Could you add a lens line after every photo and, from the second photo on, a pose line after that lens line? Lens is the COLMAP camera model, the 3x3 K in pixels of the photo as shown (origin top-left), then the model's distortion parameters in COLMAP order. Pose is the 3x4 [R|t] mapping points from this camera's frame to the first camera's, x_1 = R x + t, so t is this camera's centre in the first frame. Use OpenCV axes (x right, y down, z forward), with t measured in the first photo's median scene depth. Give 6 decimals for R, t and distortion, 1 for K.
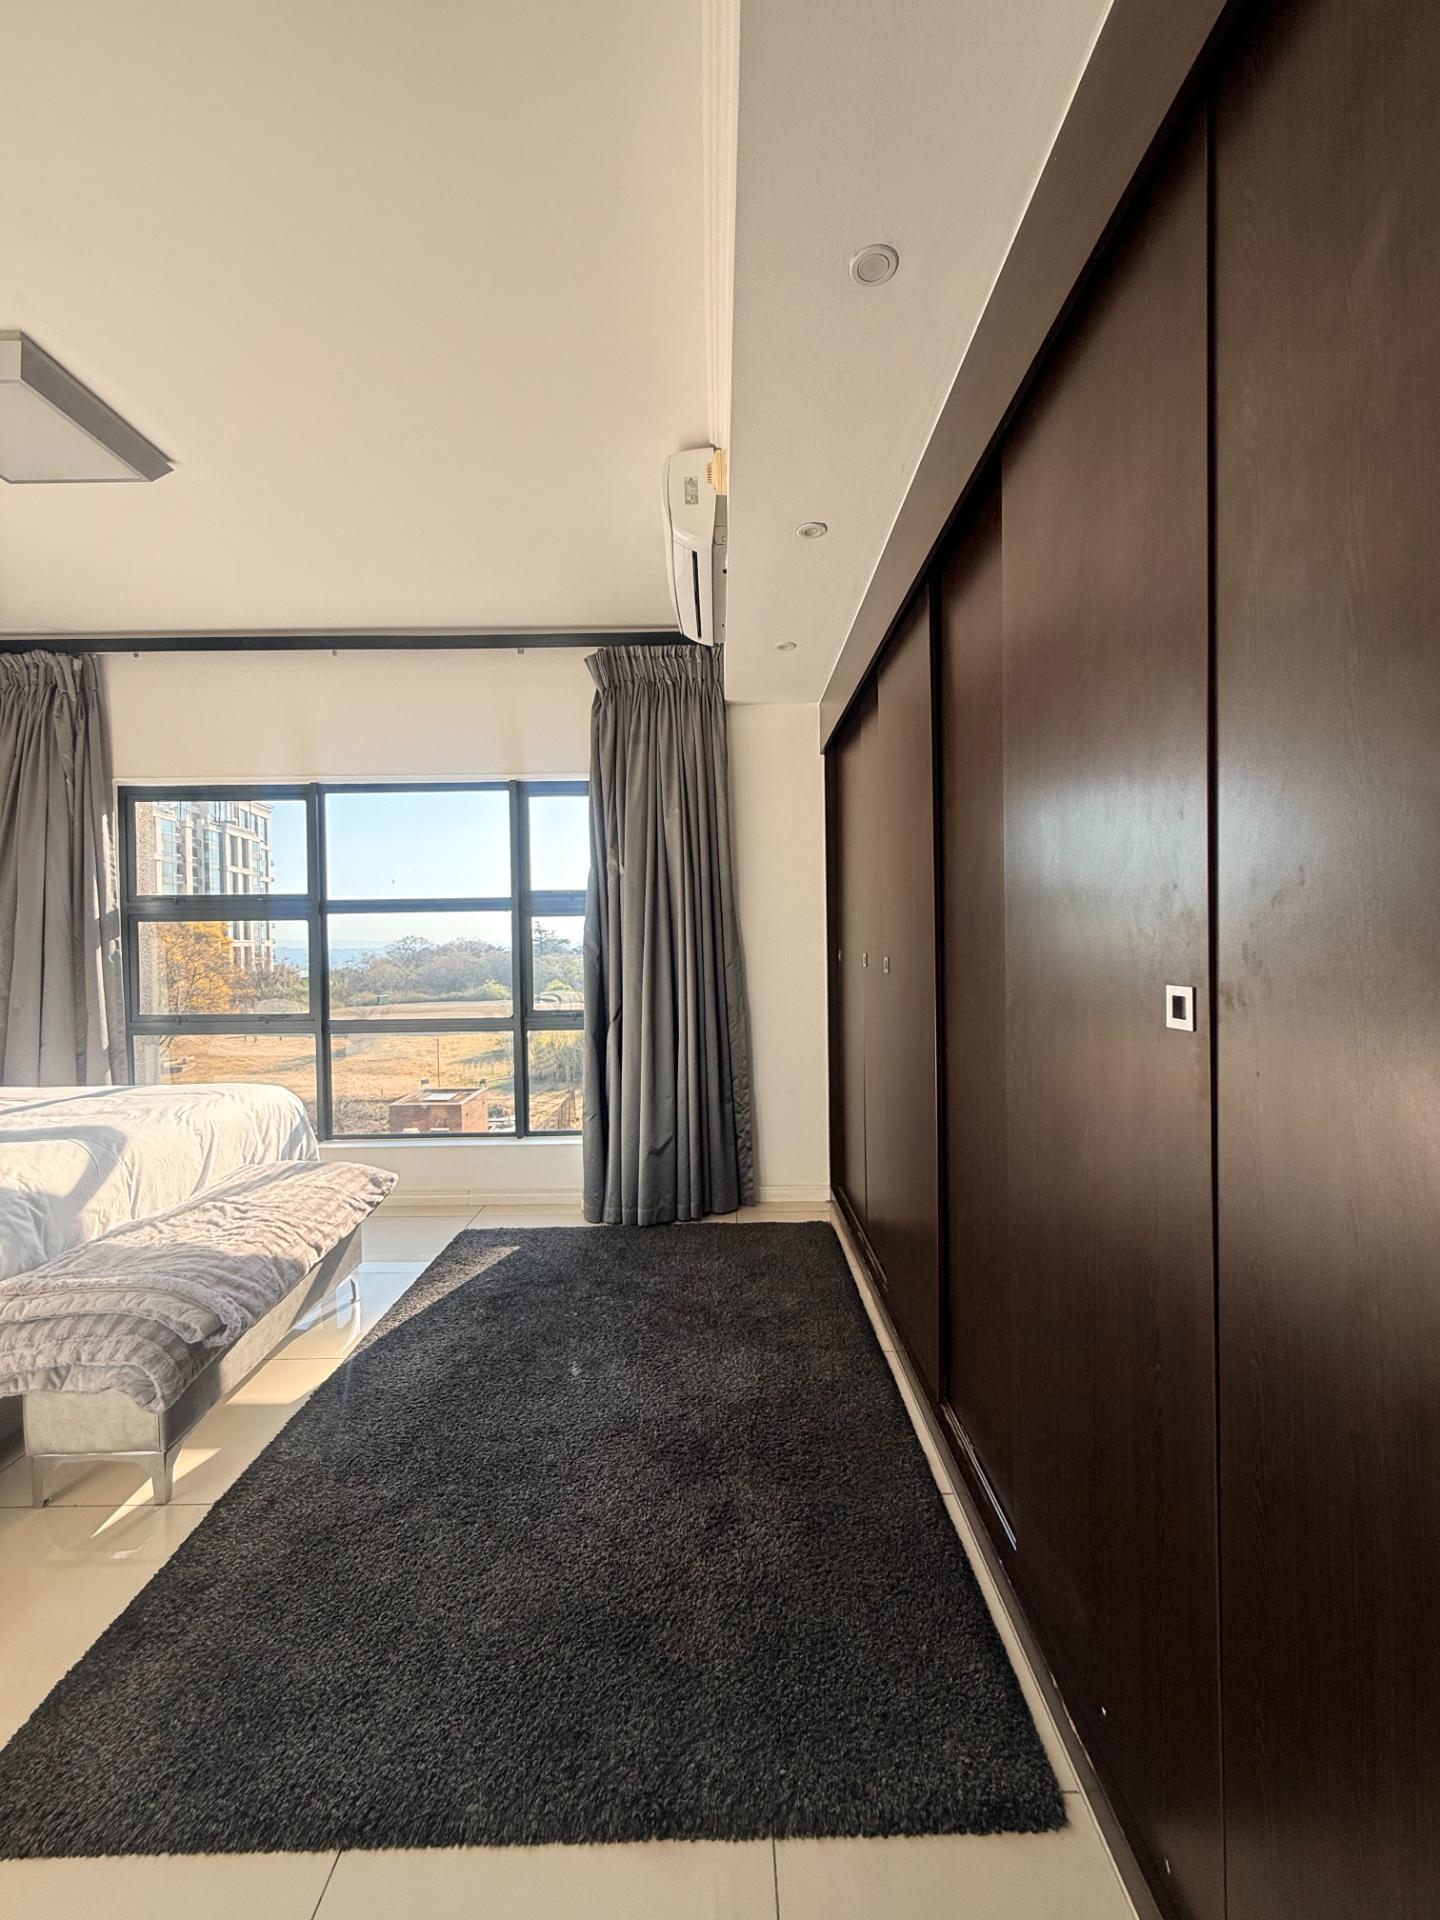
lens RADIAL K [[763.5, 0, 719.7], [0, 763.5, 953.0], [0, 0, 1]] dist [-0.001389, 0.000908]
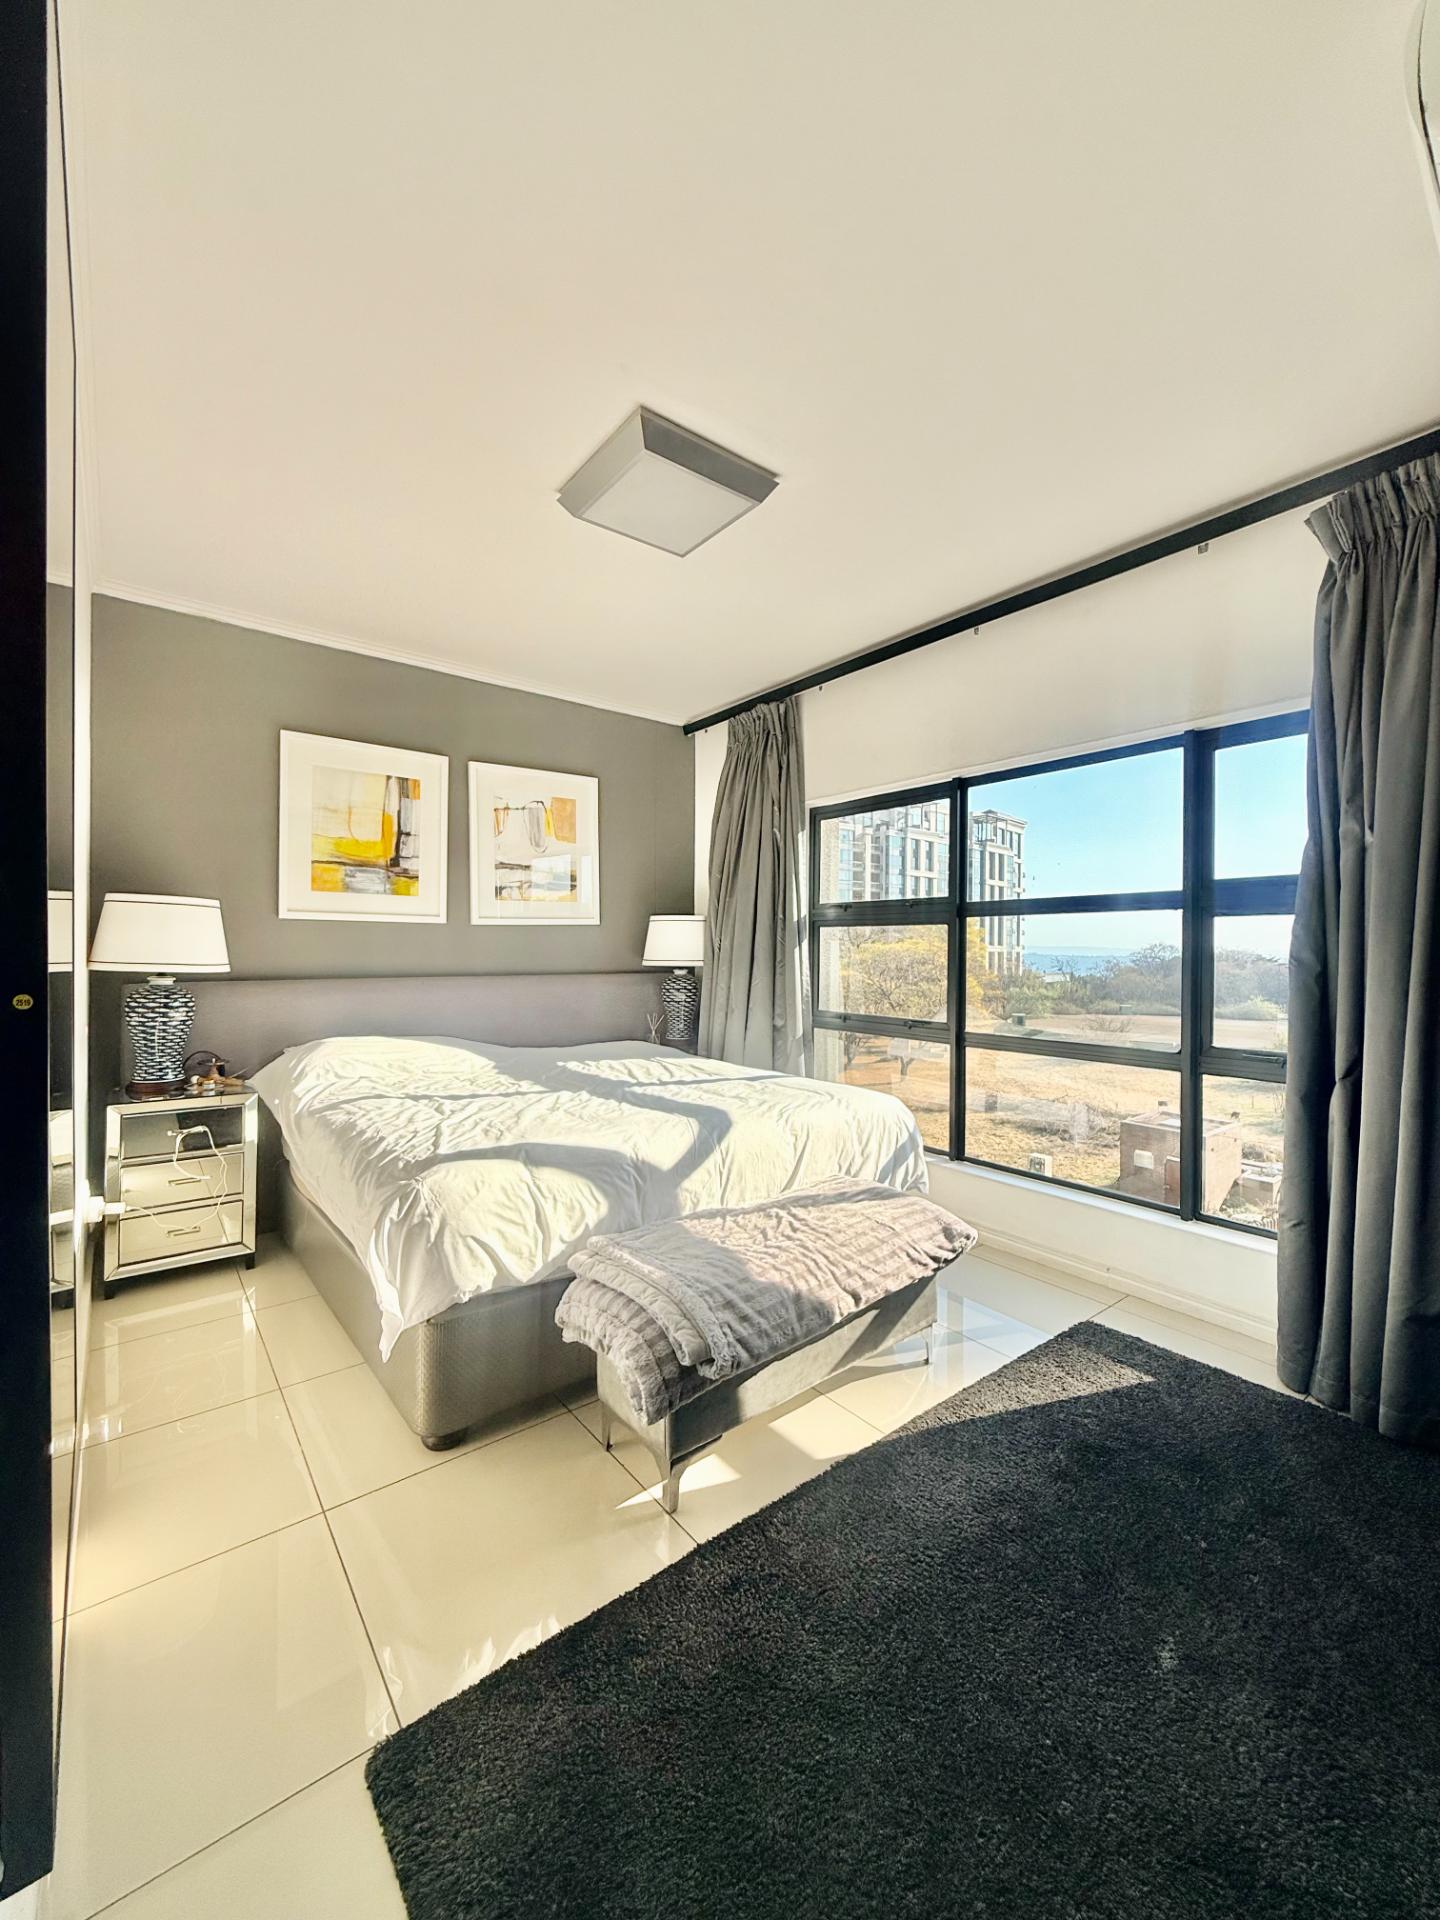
lens RADIAL K [[763.5, 0, 722.2], [0, 763.5, 952.5], [0, 0, 1]] dist [-0.001389, 0.000908]
pose [[0.616493, 0.020512, -0.787093, 0.039533], [-0.028282, 0.999592, 0.003898, -0.003944], [0.786852, 0.019857, 0.616822, 0.226377]]
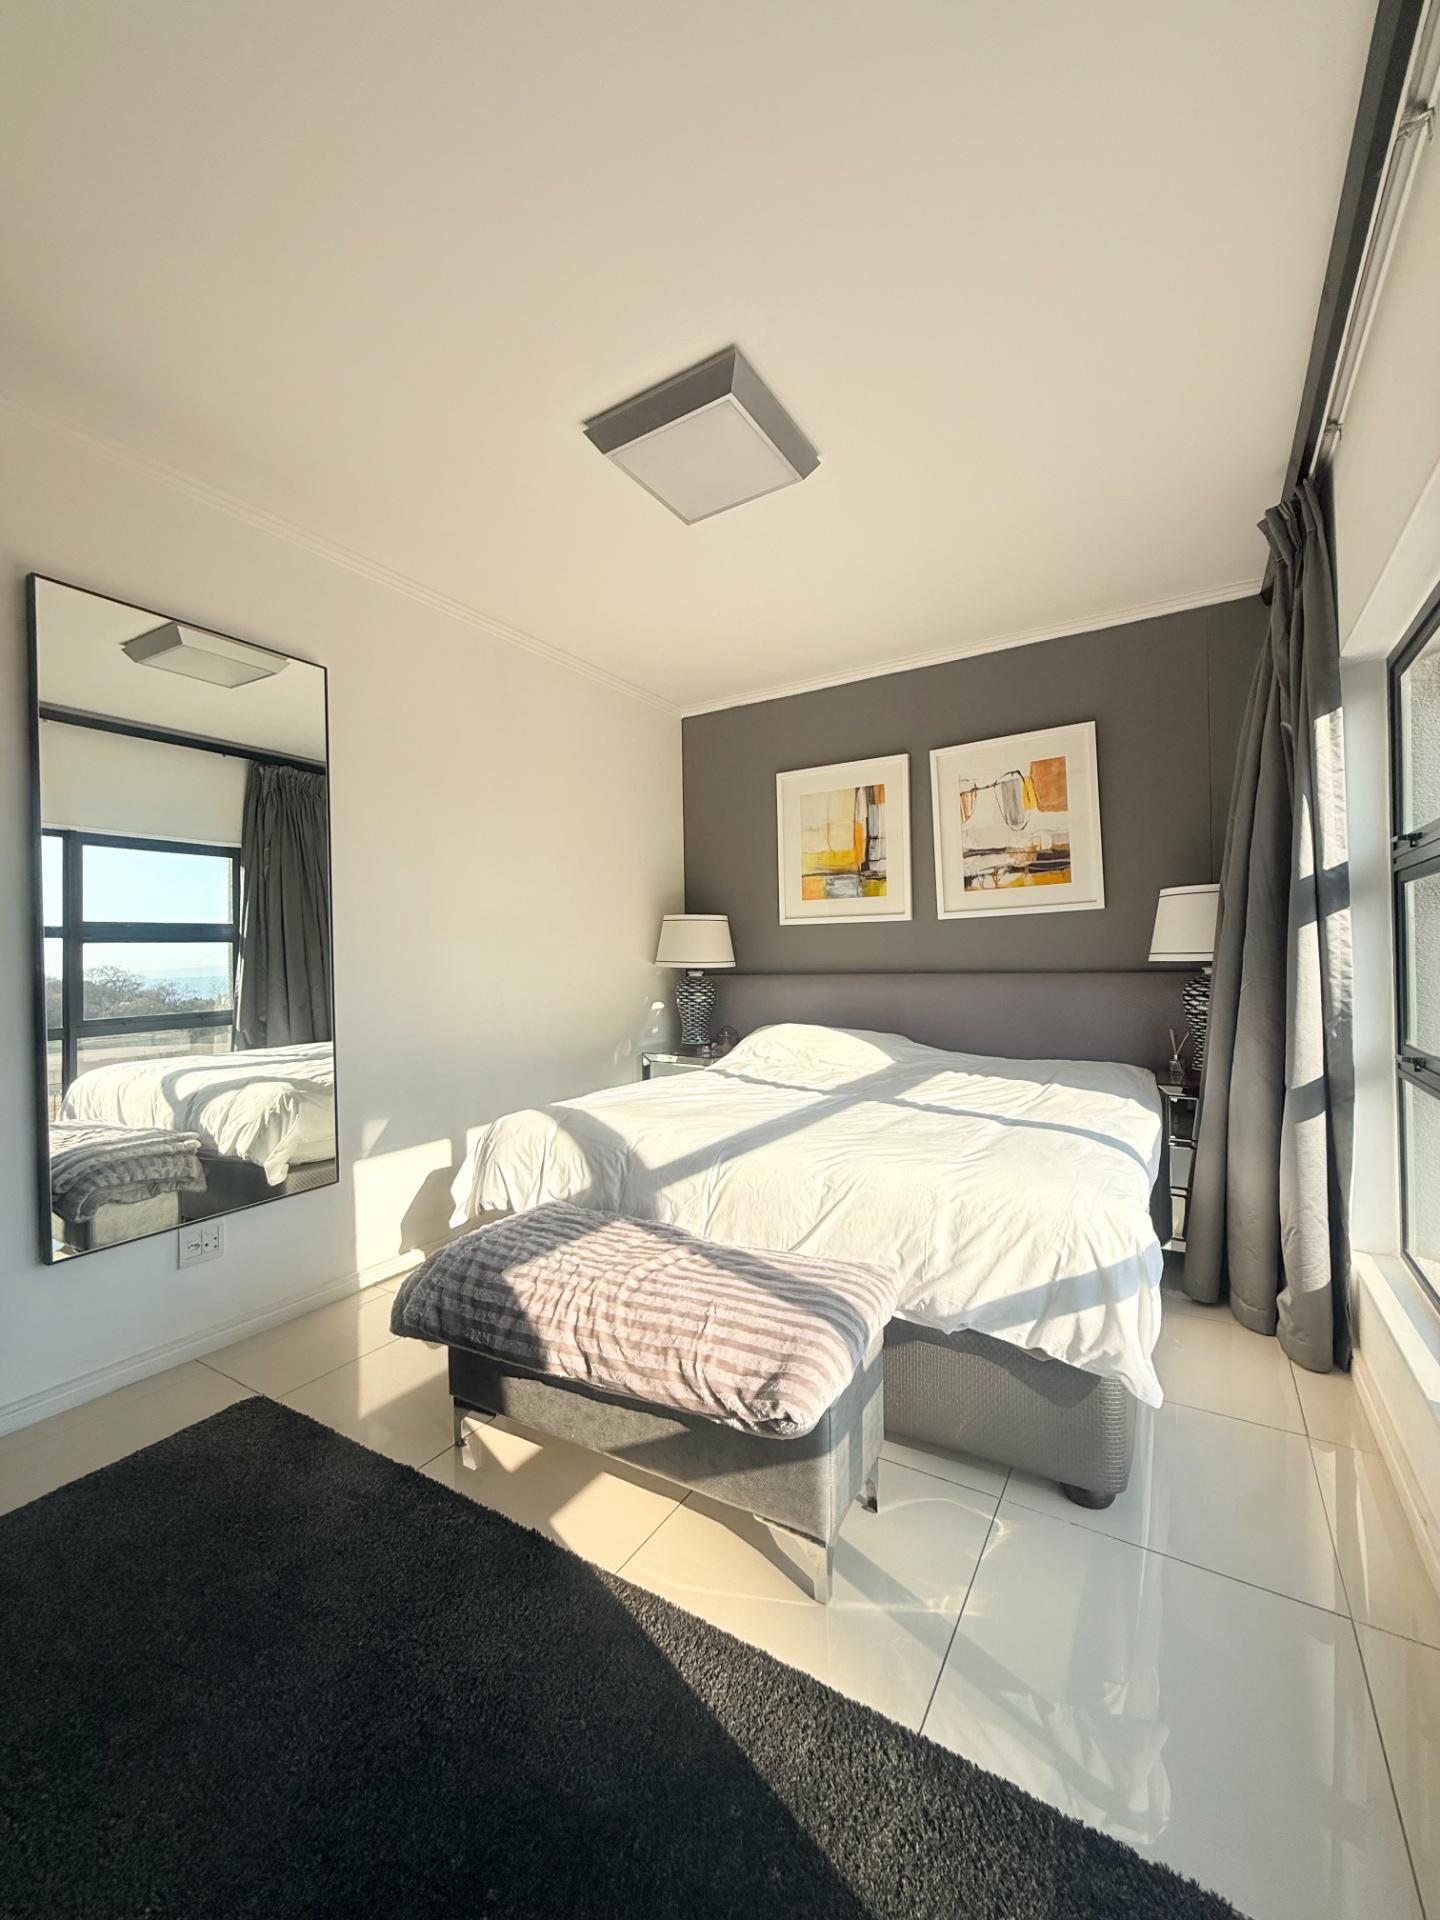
lens RADIAL K [[763.5, 0, 721.1], [0, 763.5, 953.9], [0, 0, 1]] dist [-0.001389, 0.000908]
pose [[-0.523380, 0.015524, -0.851958, 0.000533], [0.008972, 0.999879, 0.012707, 0.001843], [0.852052, -0.000993, -0.523456, 0.998403]]
